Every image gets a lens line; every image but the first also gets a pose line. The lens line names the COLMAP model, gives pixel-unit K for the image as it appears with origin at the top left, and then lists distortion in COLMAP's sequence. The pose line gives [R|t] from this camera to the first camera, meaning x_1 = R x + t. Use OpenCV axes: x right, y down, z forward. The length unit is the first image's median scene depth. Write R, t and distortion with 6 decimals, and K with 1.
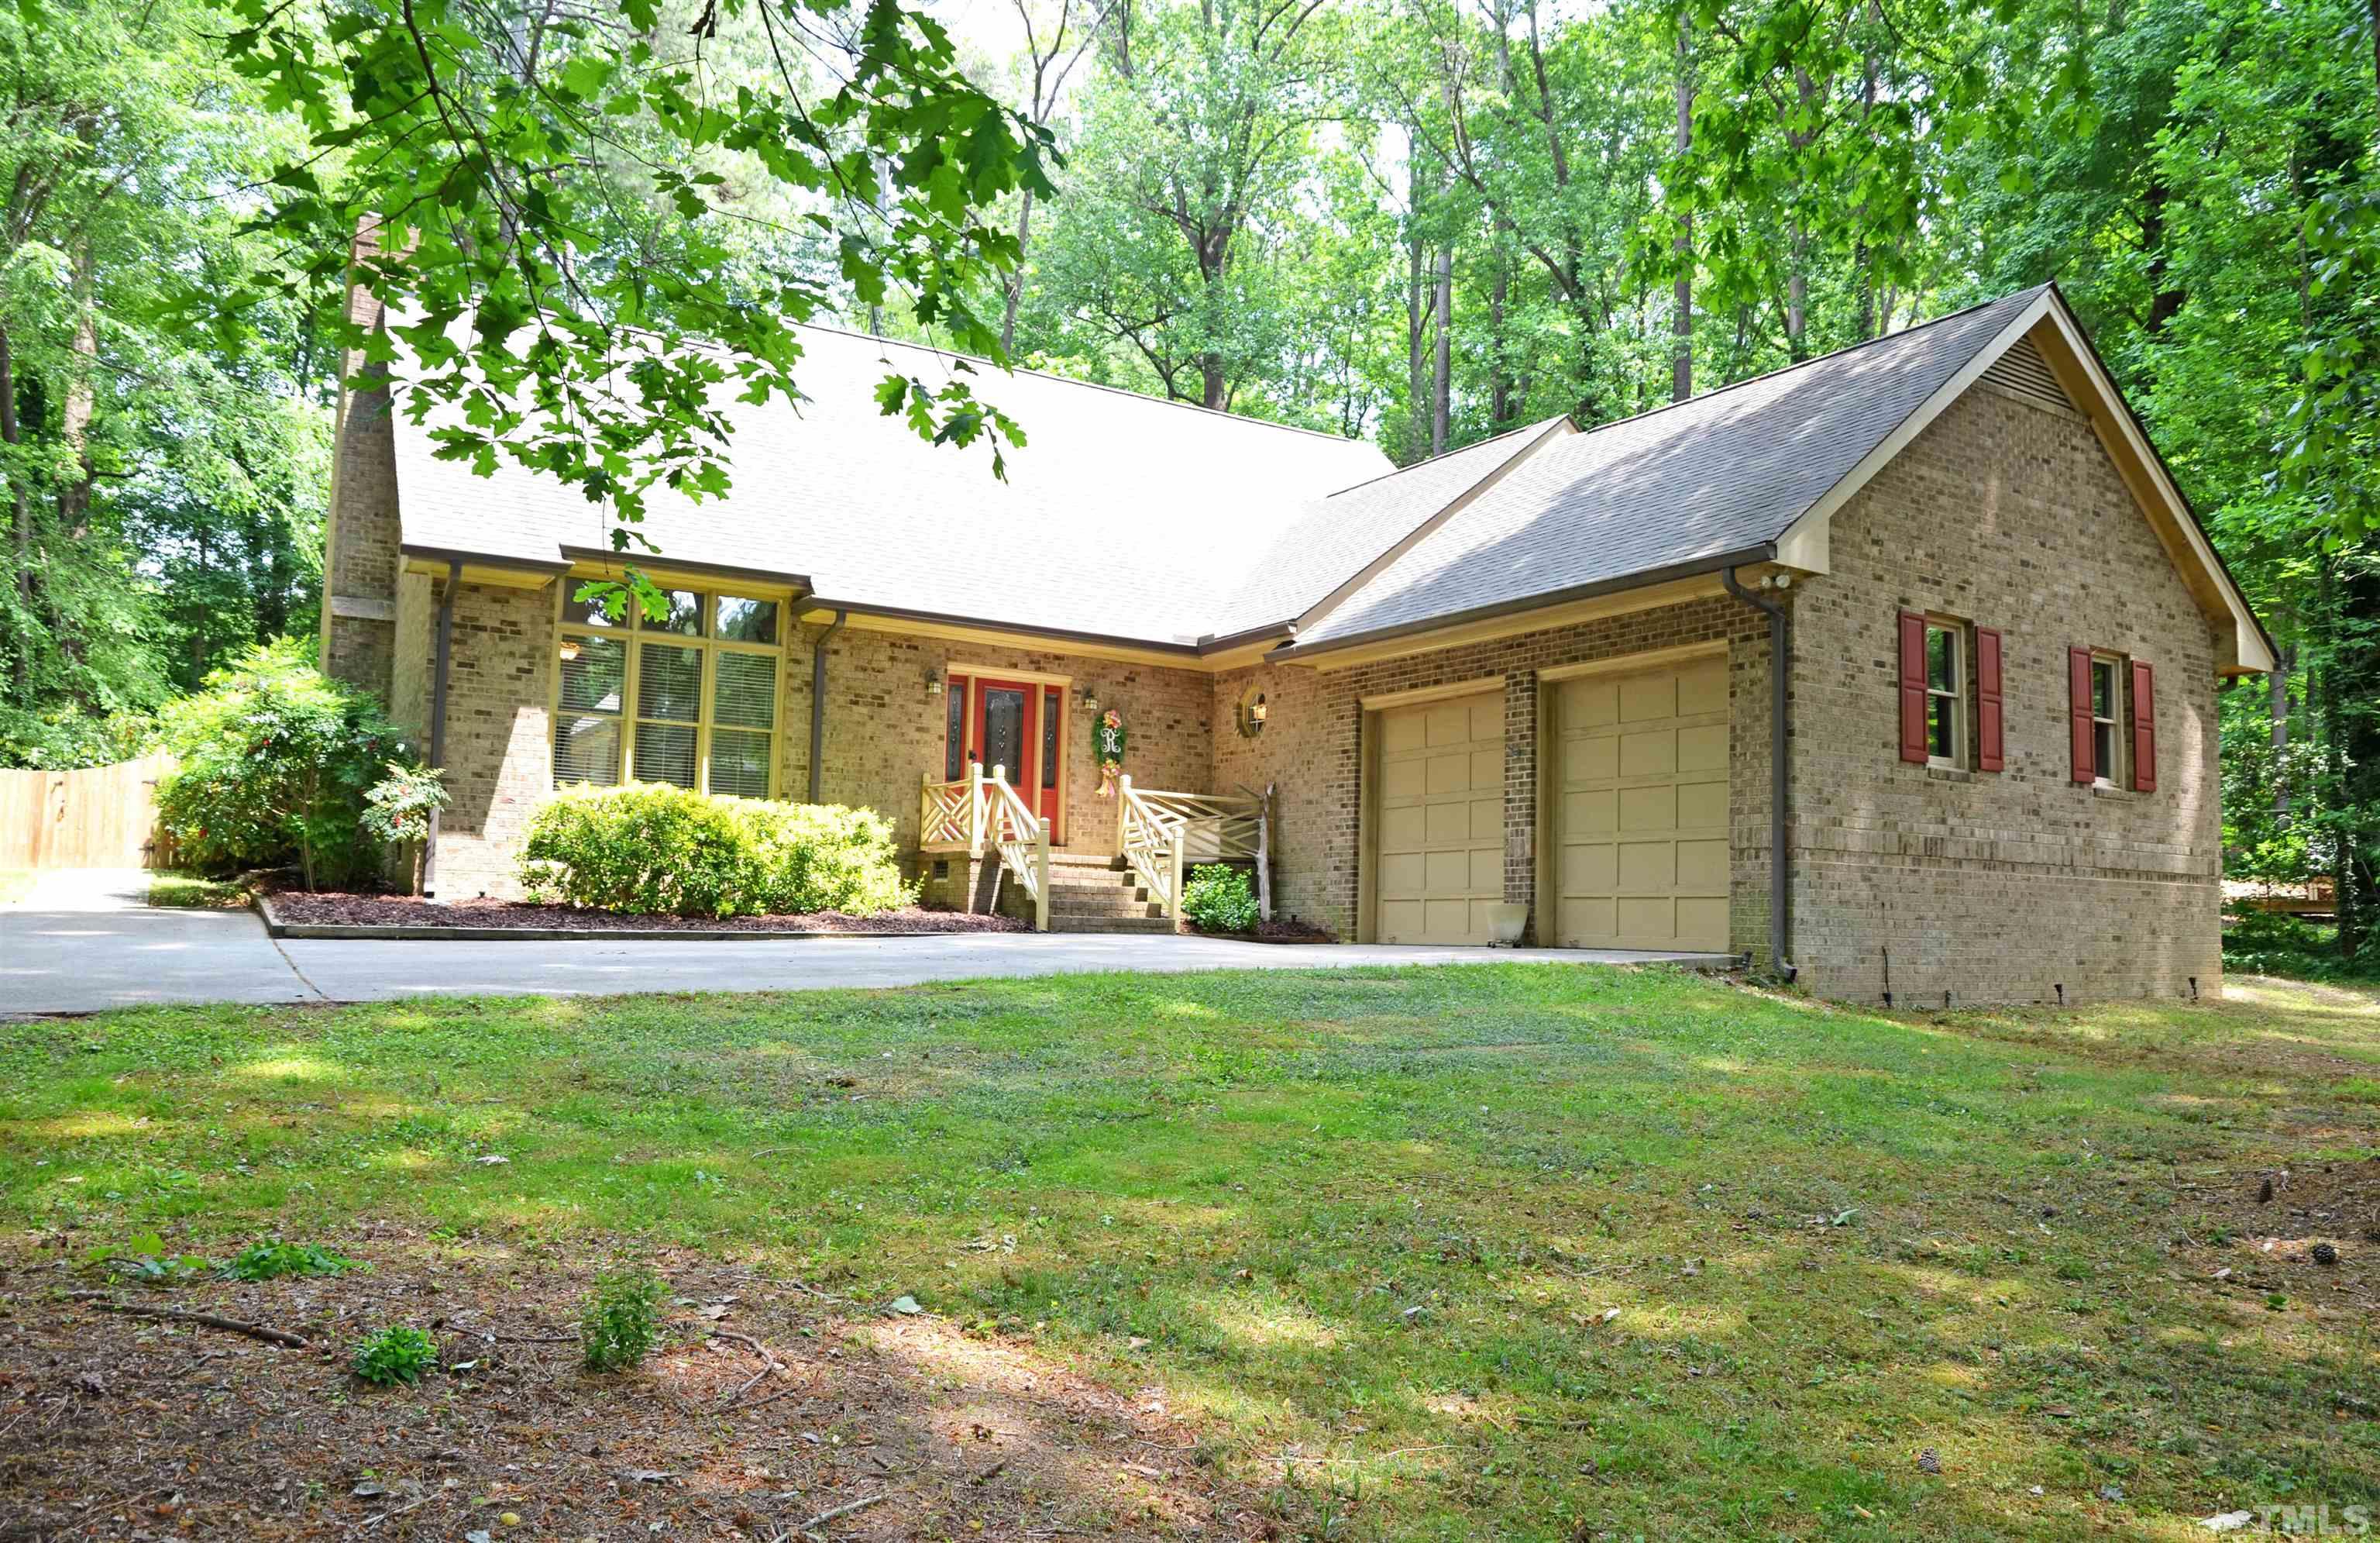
lens RADIAL K [[1686.6, 0, 1182.8], [0, 1686.6, 775.9], [0, 0, 1]] dist [-0.076096, 0.010111]
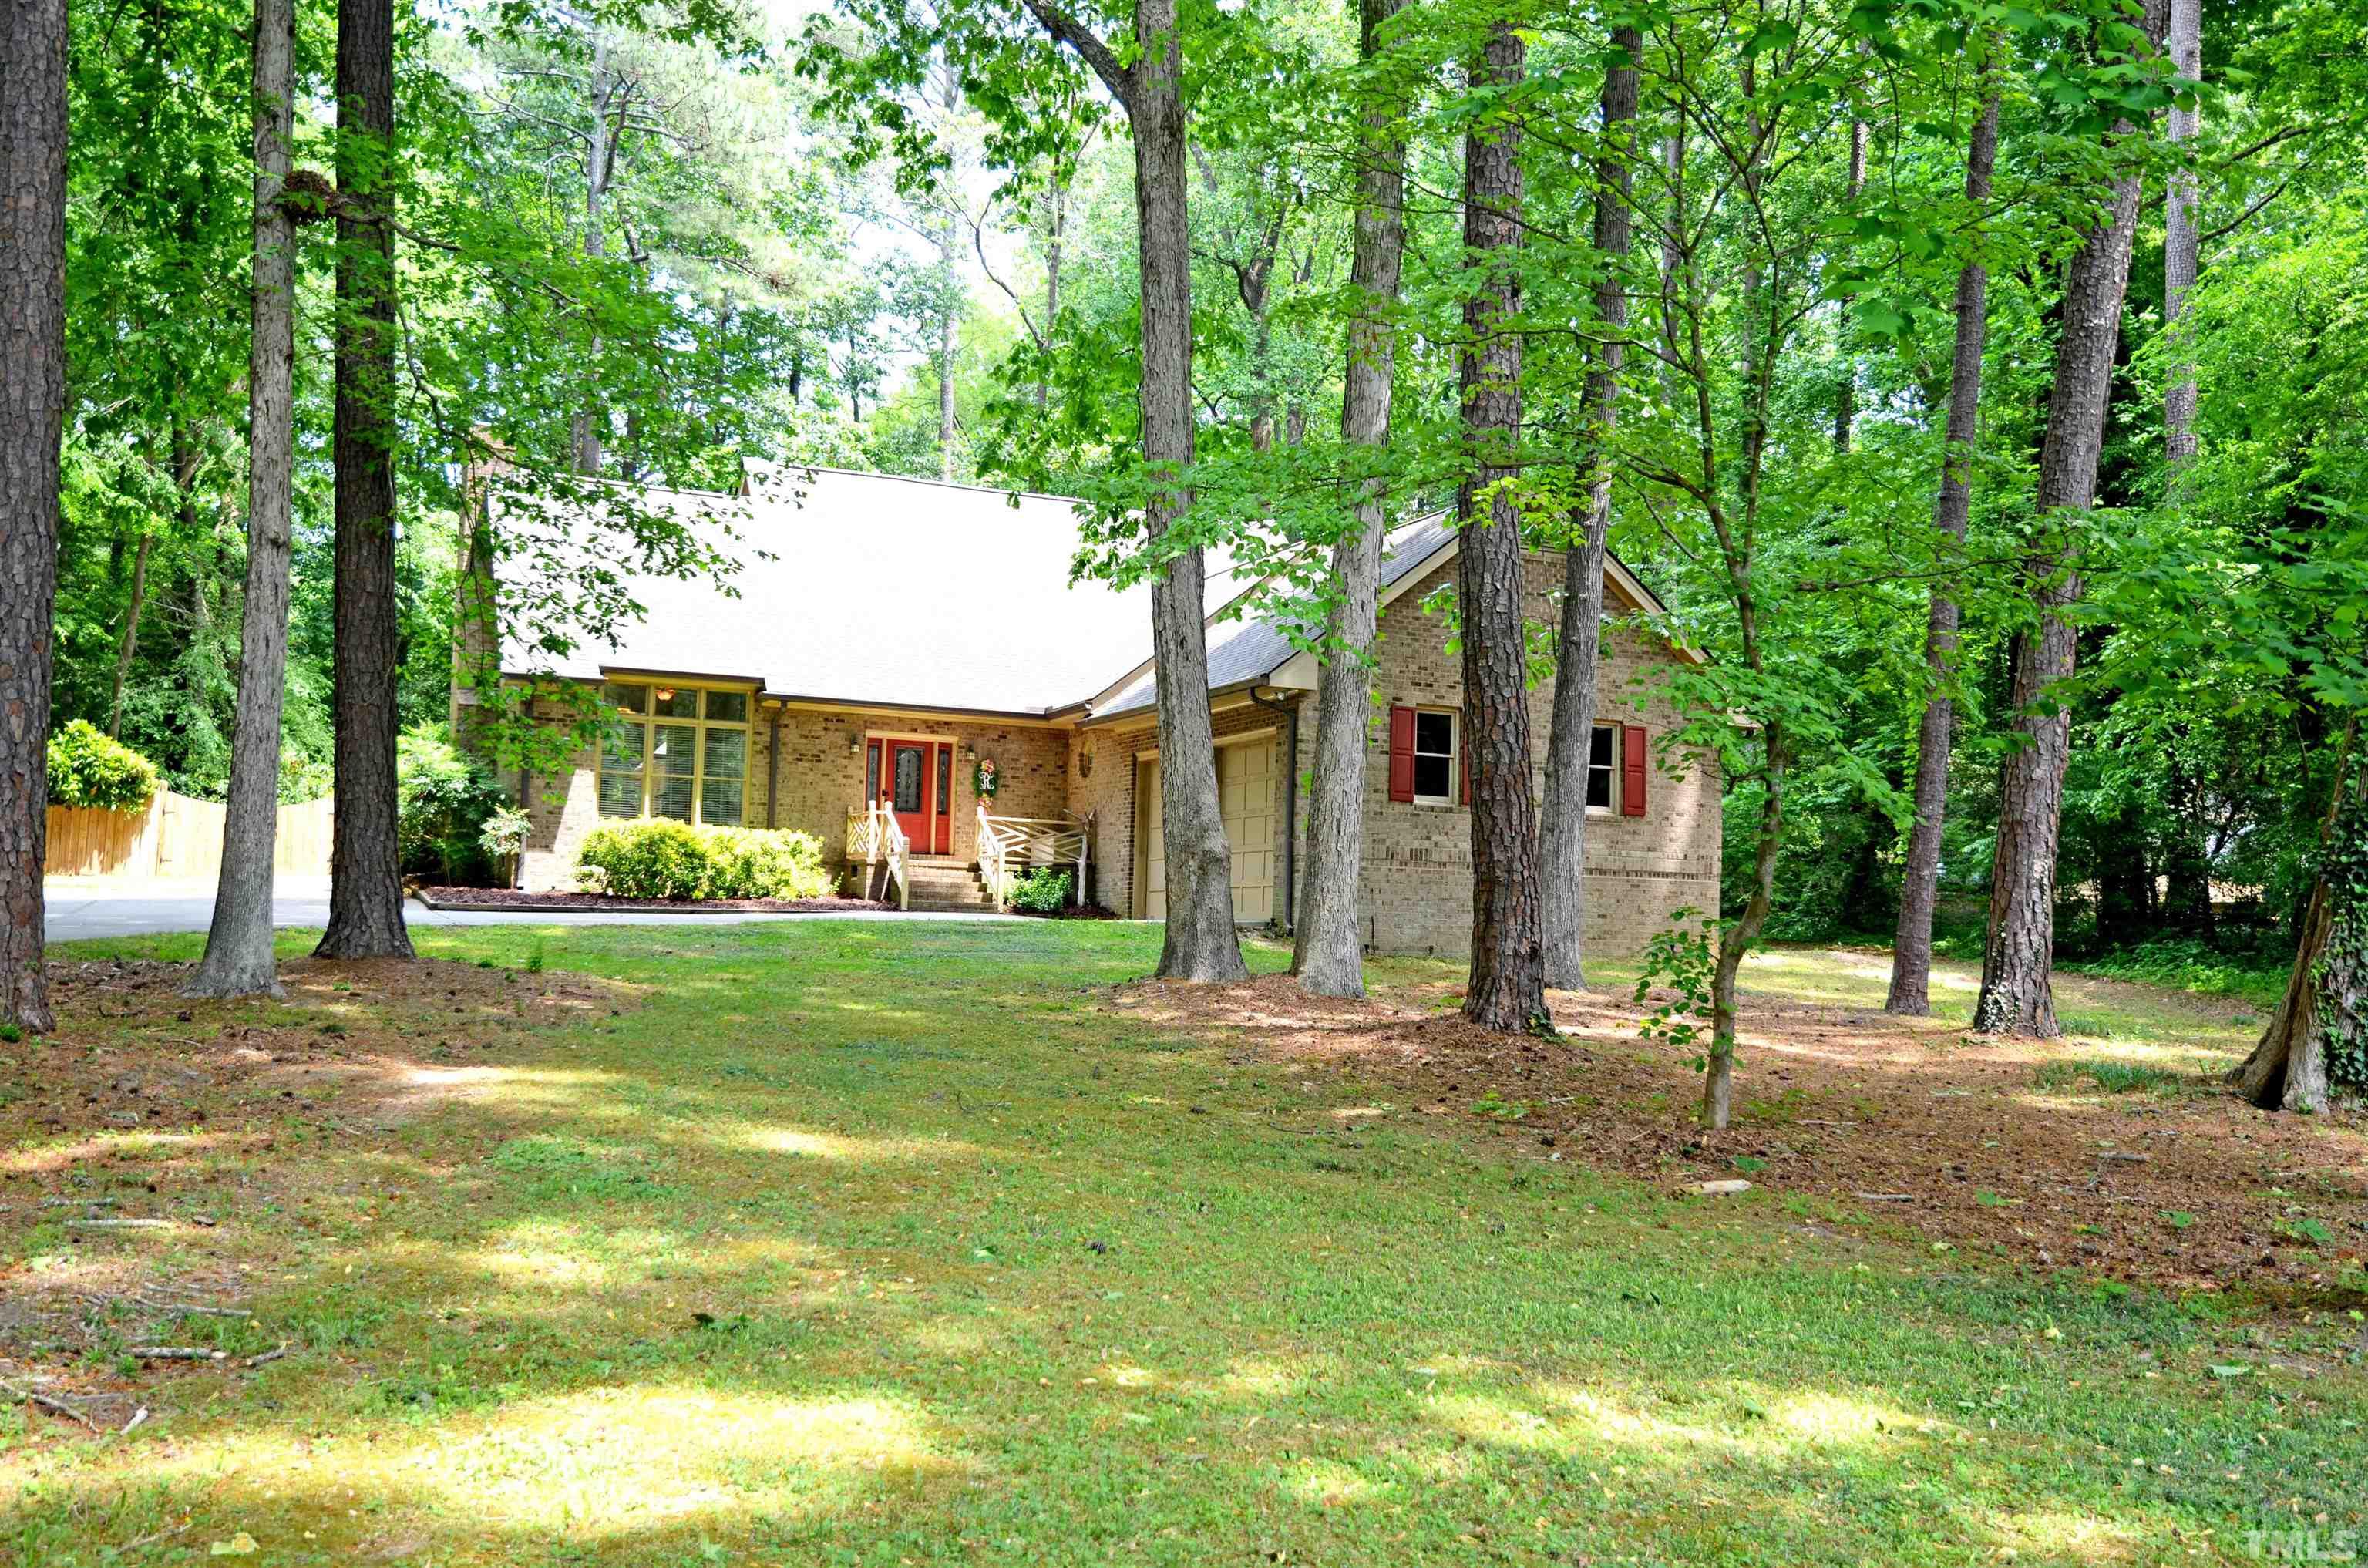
lens RADIAL K [[2129.1, 0, 1186.1], [0, 2129.1, 776.7], [0, 0, 1]] dist [-0.005926, -0.013566]
pose [[0.990170, -0.009213, -0.139569, 0.437810], [0.009902, 0.999942, 0.004244, -0.035651], [0.139522, -0.005584, 0.990203, -0.879655]]
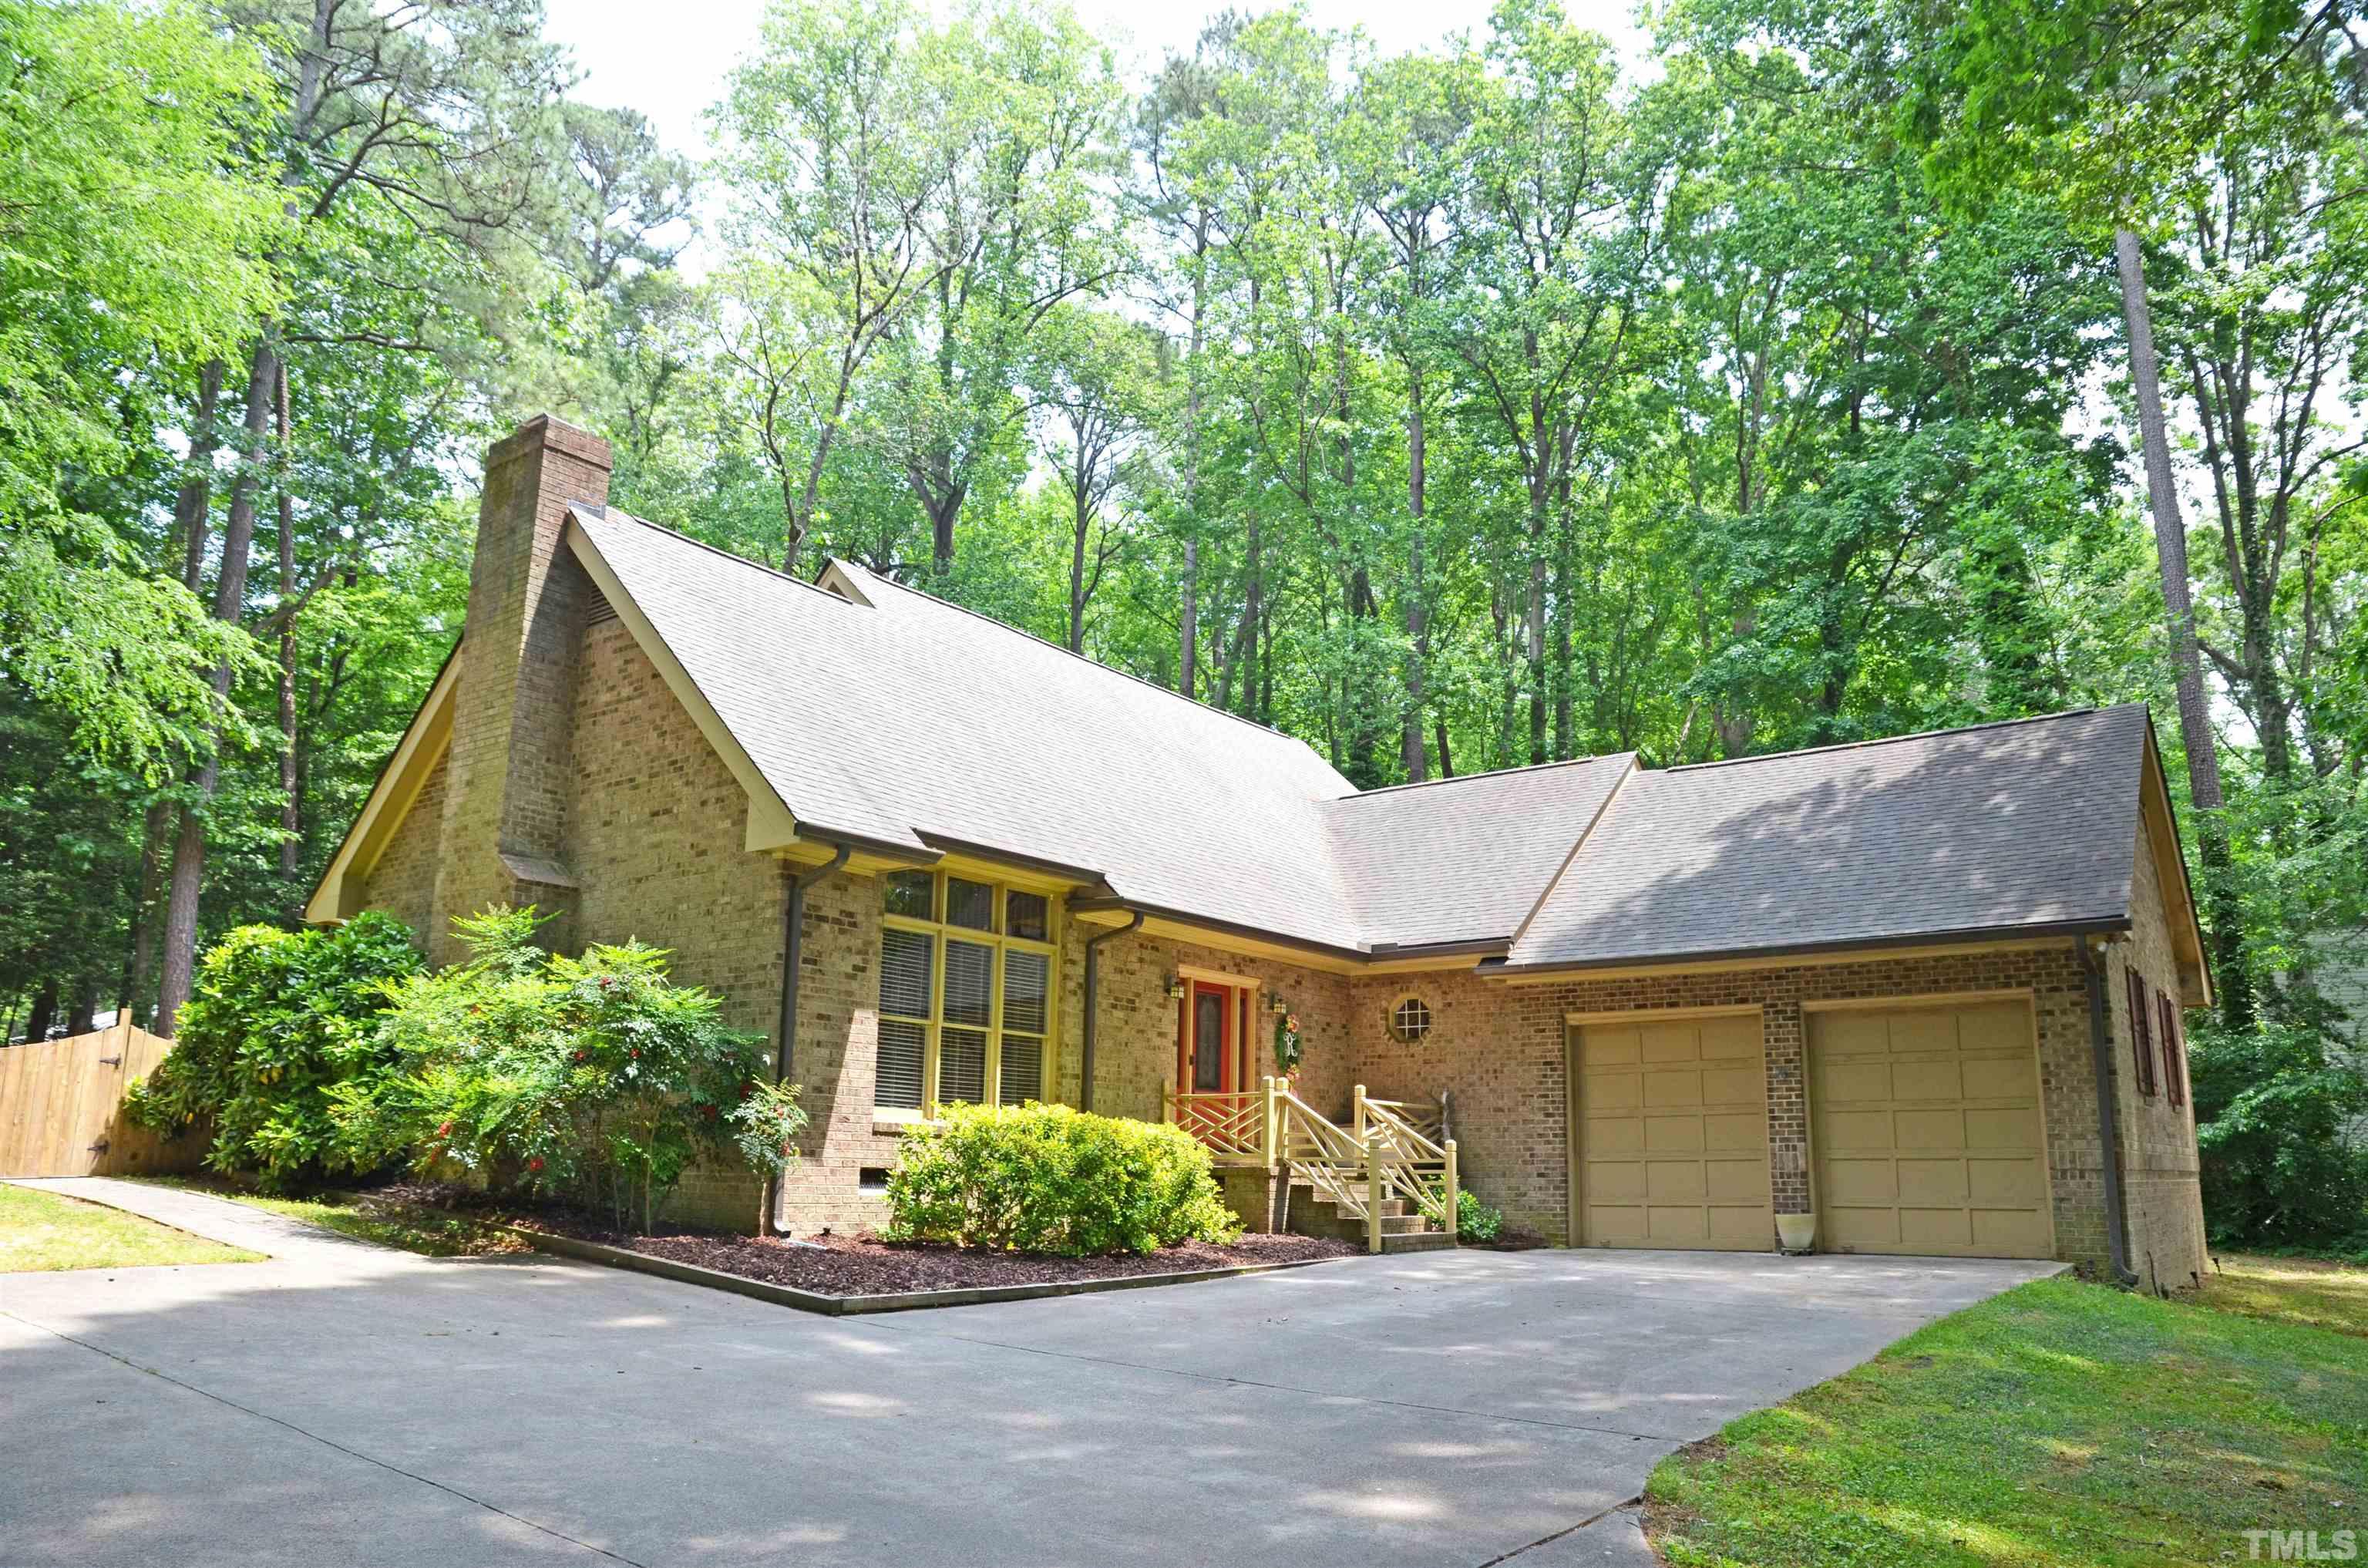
lens RADIAL K [[1632.0, 0, 1184.7], [0, 1632.0, 796.5], [0, 0, 1]] dist [-0.100346, 0.058871]
pose [[0.931908, 0.072097, 0.355455, -0.532562], [-0.025164, 0.990535, -0.134937, -0.040733], [-0.361819, 0.116804, 0.924902, 0.132764]]
